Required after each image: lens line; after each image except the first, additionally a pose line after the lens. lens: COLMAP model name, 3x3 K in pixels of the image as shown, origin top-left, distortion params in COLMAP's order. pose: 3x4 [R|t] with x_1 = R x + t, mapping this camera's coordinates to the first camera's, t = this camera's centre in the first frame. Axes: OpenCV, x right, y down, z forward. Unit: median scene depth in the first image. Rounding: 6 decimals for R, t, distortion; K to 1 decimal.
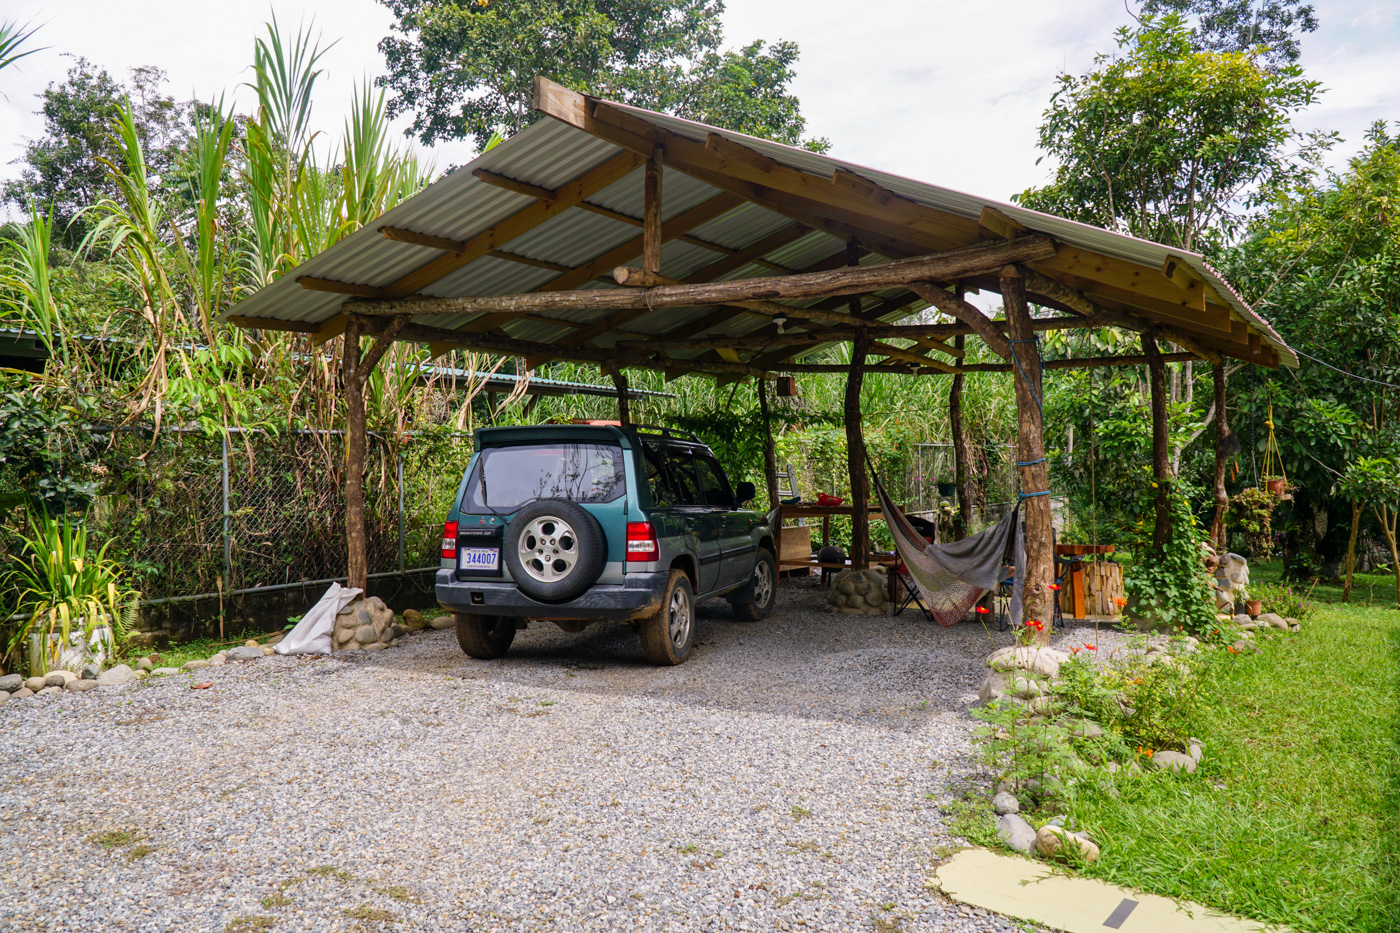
lens RADIAL K [[1101.6, 0, 696.0], [0, 1101.6, 467.0], [0, 0, 1]] dist [0.003548, -0.007228]
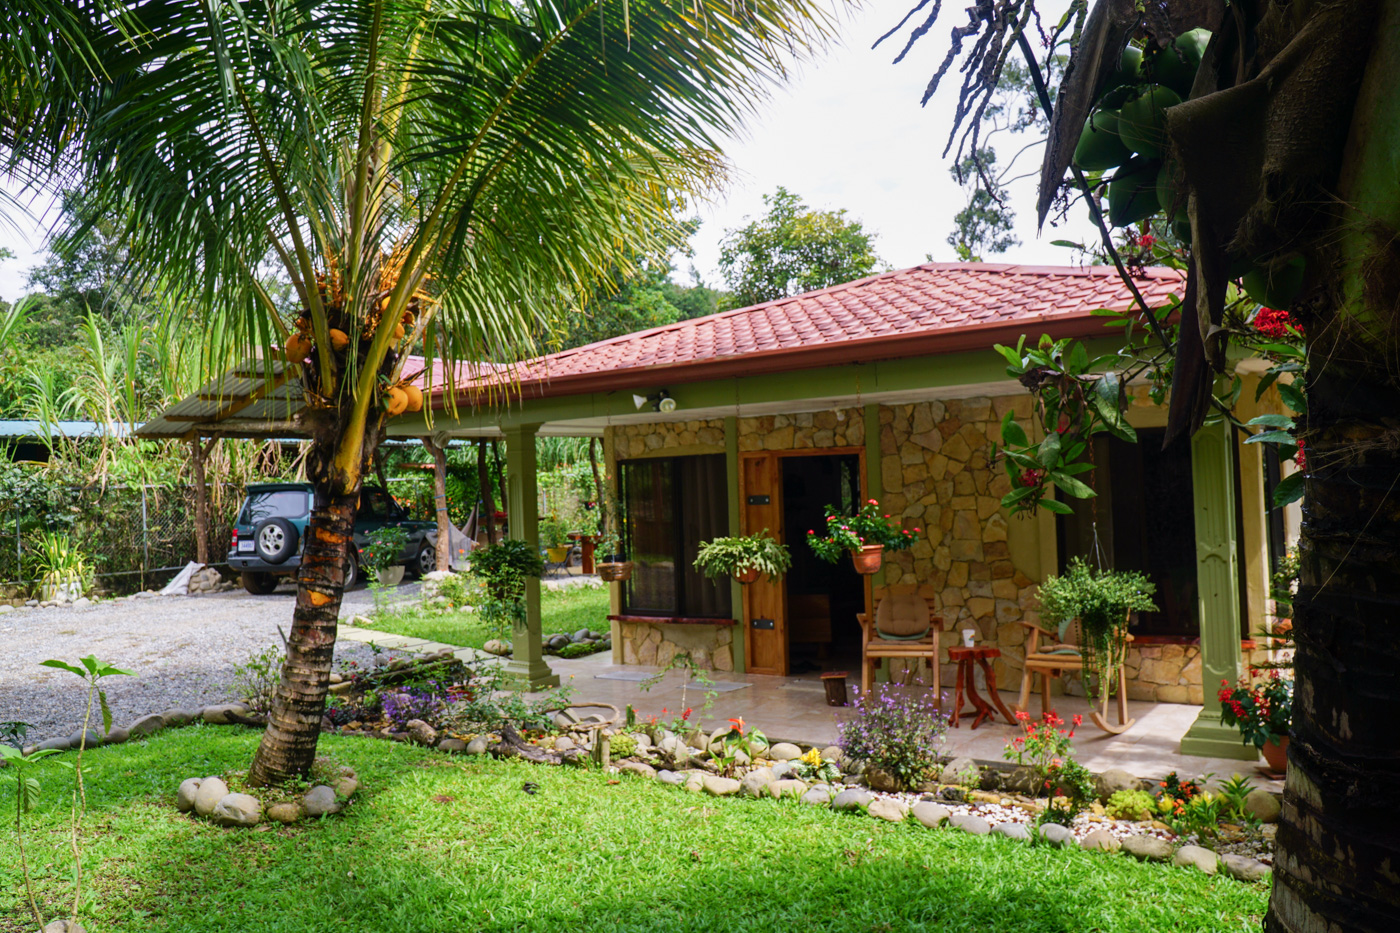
lens RADIAL K [[1101.6, 0, 703.9], [0, 1101.6, 466.7], [0, 0, 1]] dist [0.003548, -0.007228]
pose [[0.999460, -0.028403, -0.016505, 0.688755], [0.028118, 0.999456, -0.017234, -0.008796], [0.016985, 0.016761, 0.999715, -1.071861]]
